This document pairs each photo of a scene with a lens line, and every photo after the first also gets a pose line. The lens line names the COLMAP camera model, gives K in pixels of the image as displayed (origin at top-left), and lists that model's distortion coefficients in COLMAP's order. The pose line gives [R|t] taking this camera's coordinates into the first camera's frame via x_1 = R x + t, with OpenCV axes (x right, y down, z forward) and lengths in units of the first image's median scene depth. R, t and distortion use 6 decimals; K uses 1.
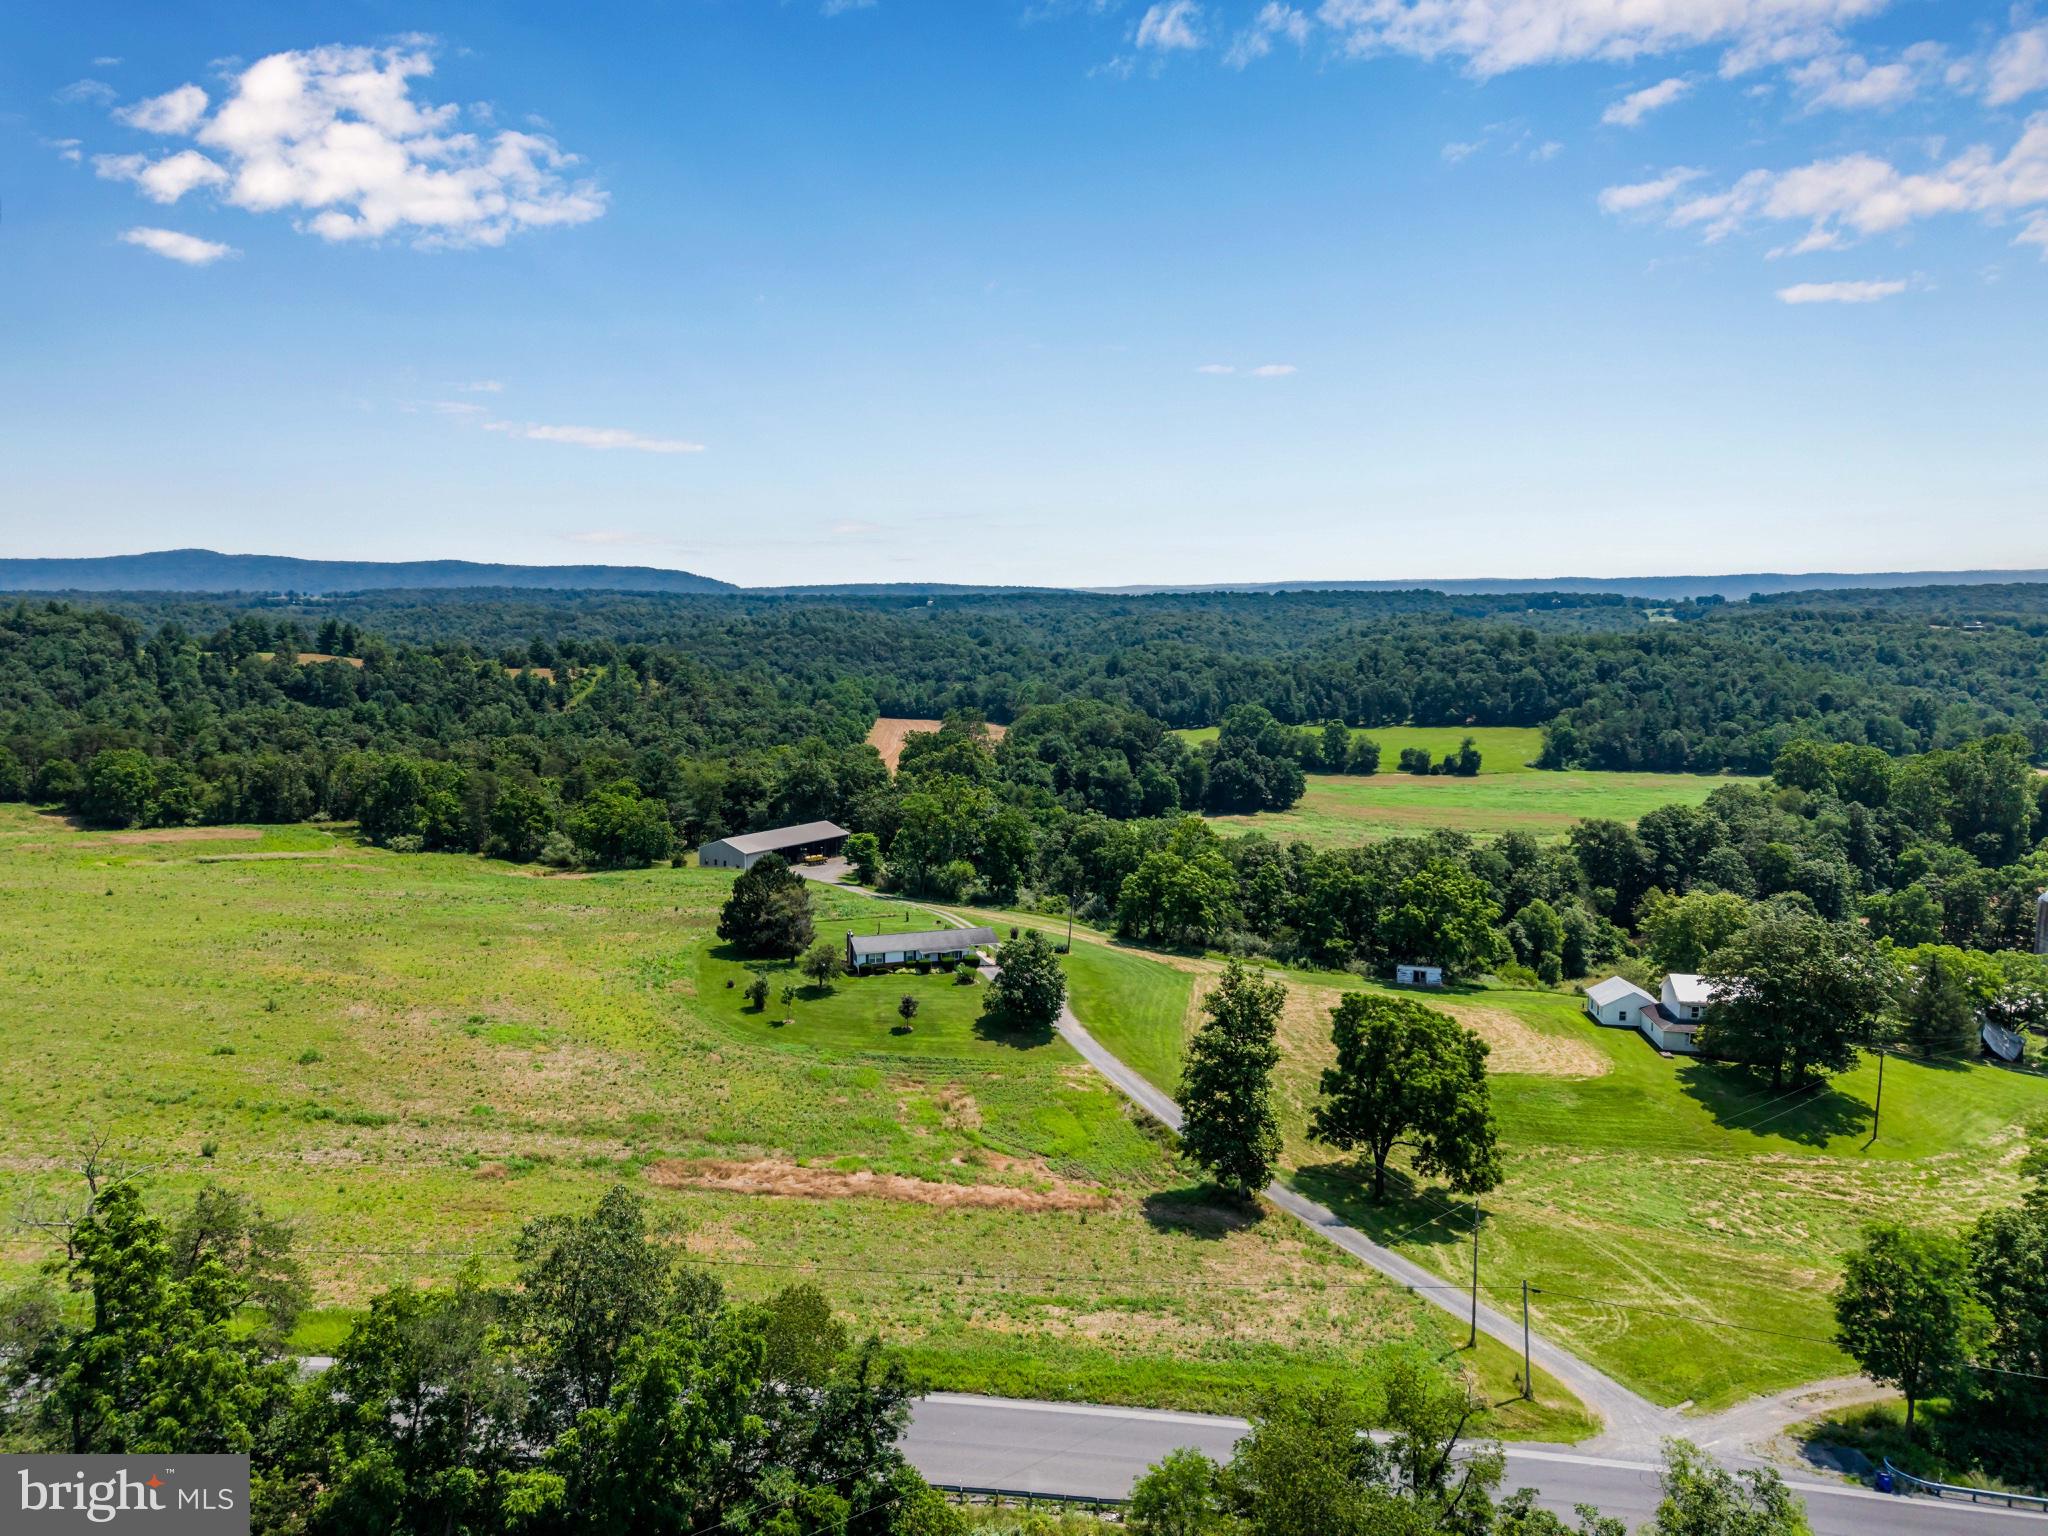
lens RADIAL K [[1365.0, 0, 1019.6], [0, 1365.0, 769.2], [0, 0, 1]] dist [0.050171, -0.063460]
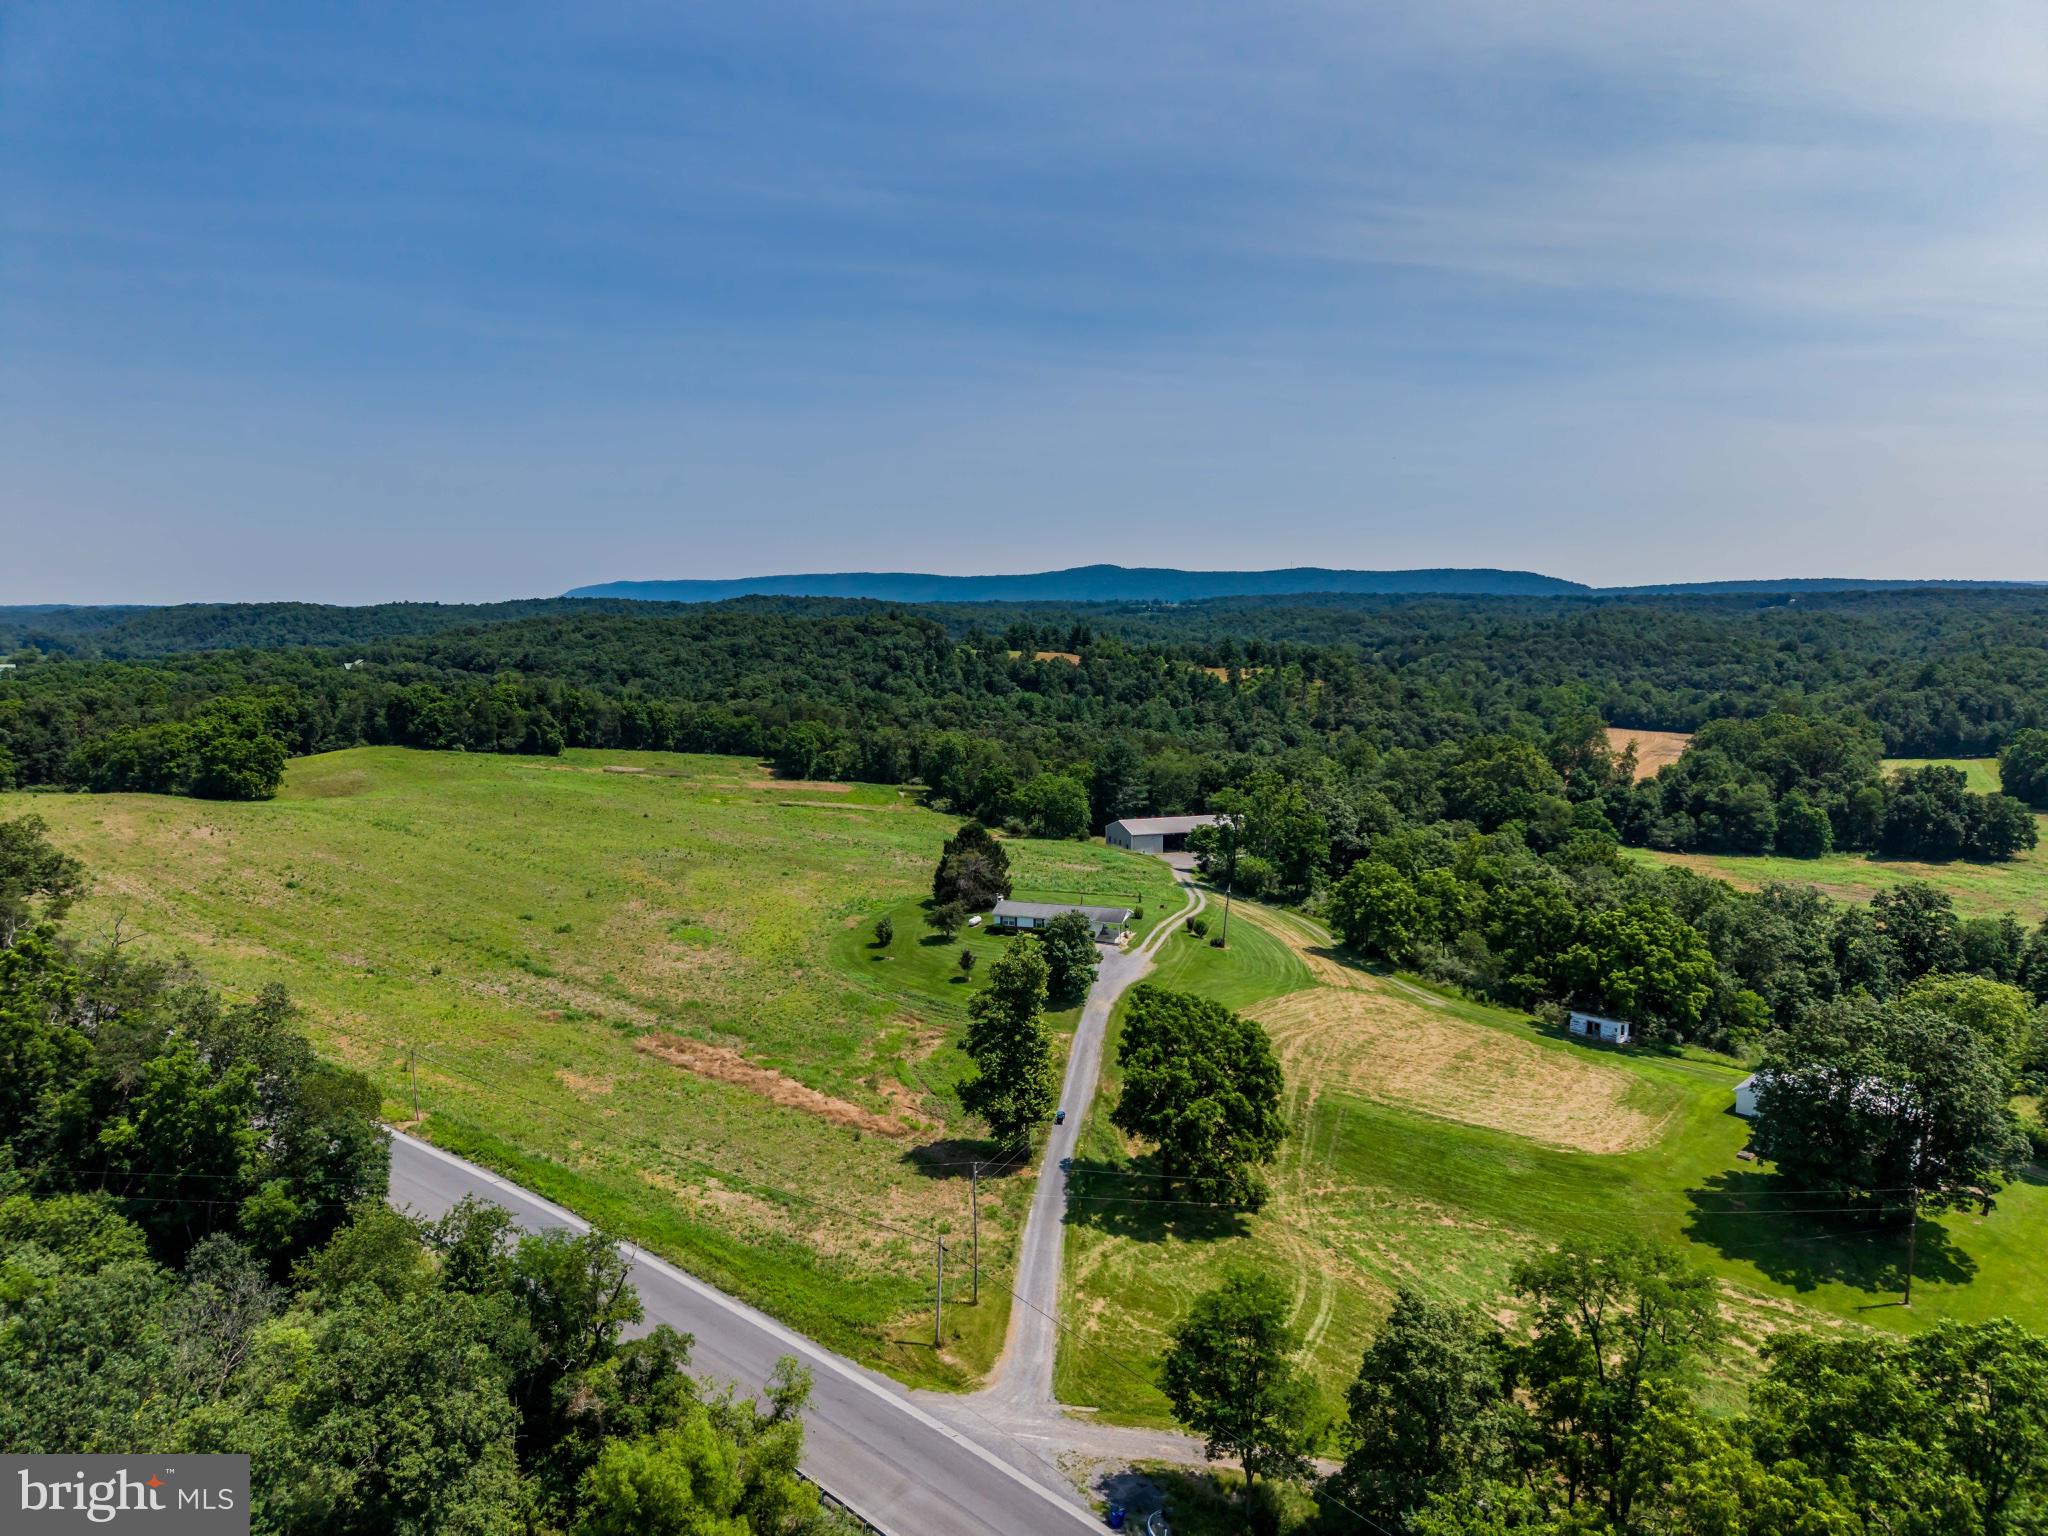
lens RADIAL K [[1365.0, 0, 1019.9], [0, 1365.0, 751.7], [0, 0, 1]] dist [0.050171, -0.063460]
pose [[0.821538, 0.053092, -0.567676, 0.265046], [-0.061555, 0.998095, 0.004265, -0.003093], [0.566821, 0.031439, 0.823241, 0.037527]]
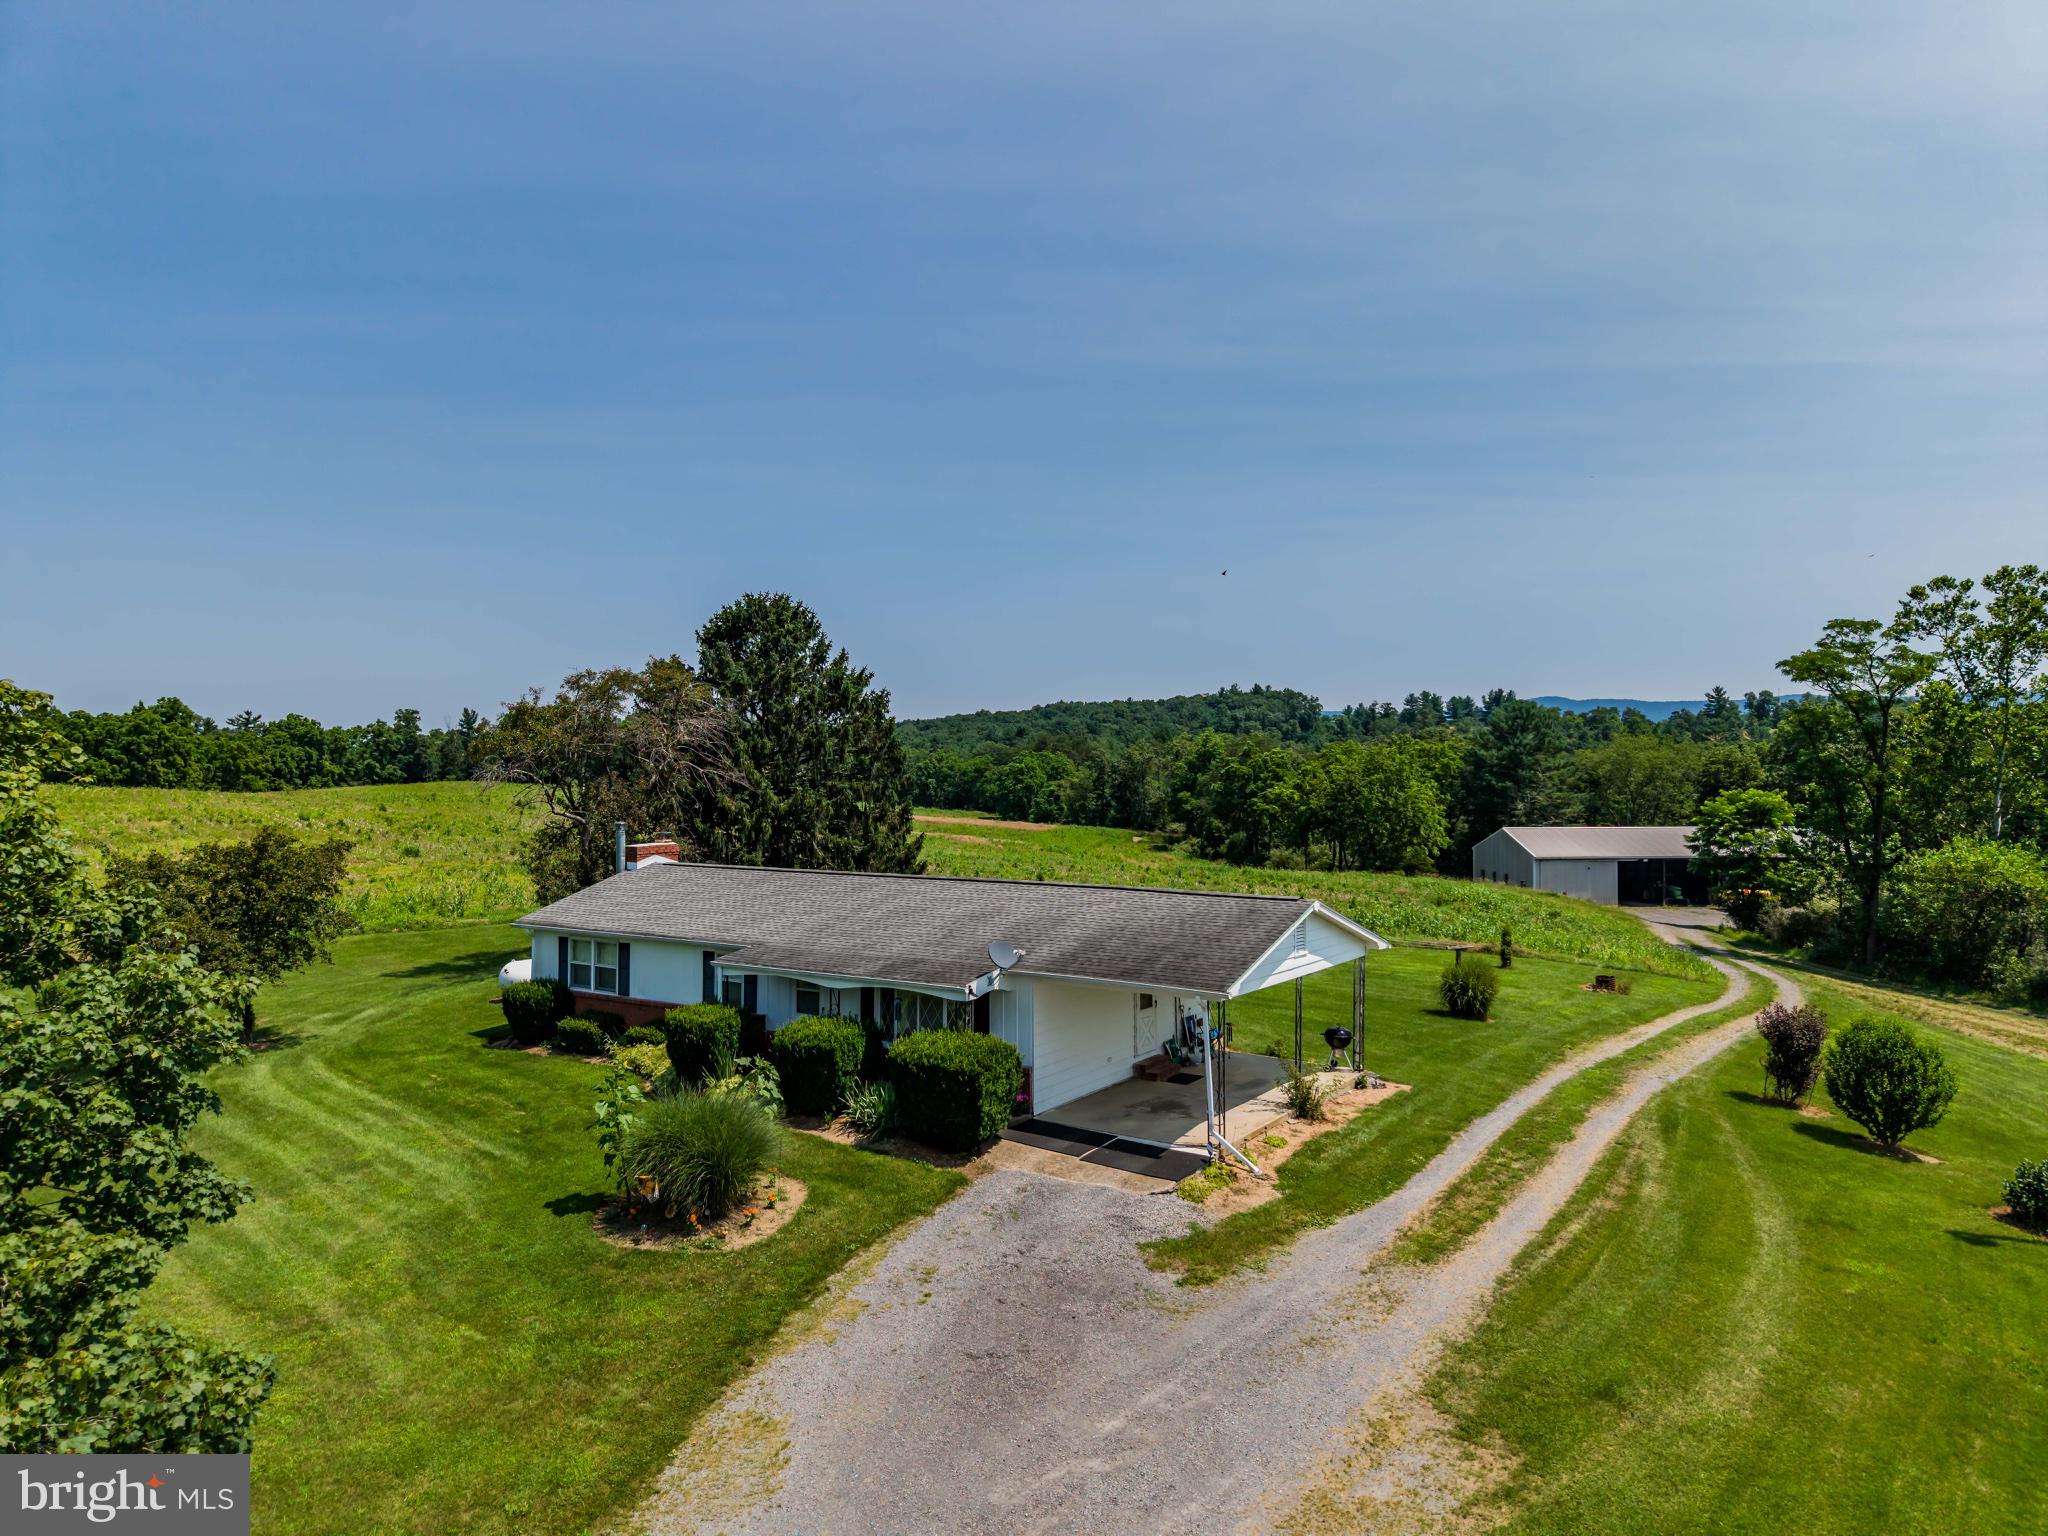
lens RADIAL K [[1365.0, 0, 1016.9], [0, 1365.0, 779.4], [0, 0, 1]] dist [0.050171, -0.063460]
pose [[0.609196, 0.001239, -0.793019, 0.039234], [-0.080069, 0.994985, -0.059954, 0.059516], [0.788968, 0.100020, 0.606239, 0.462306]]
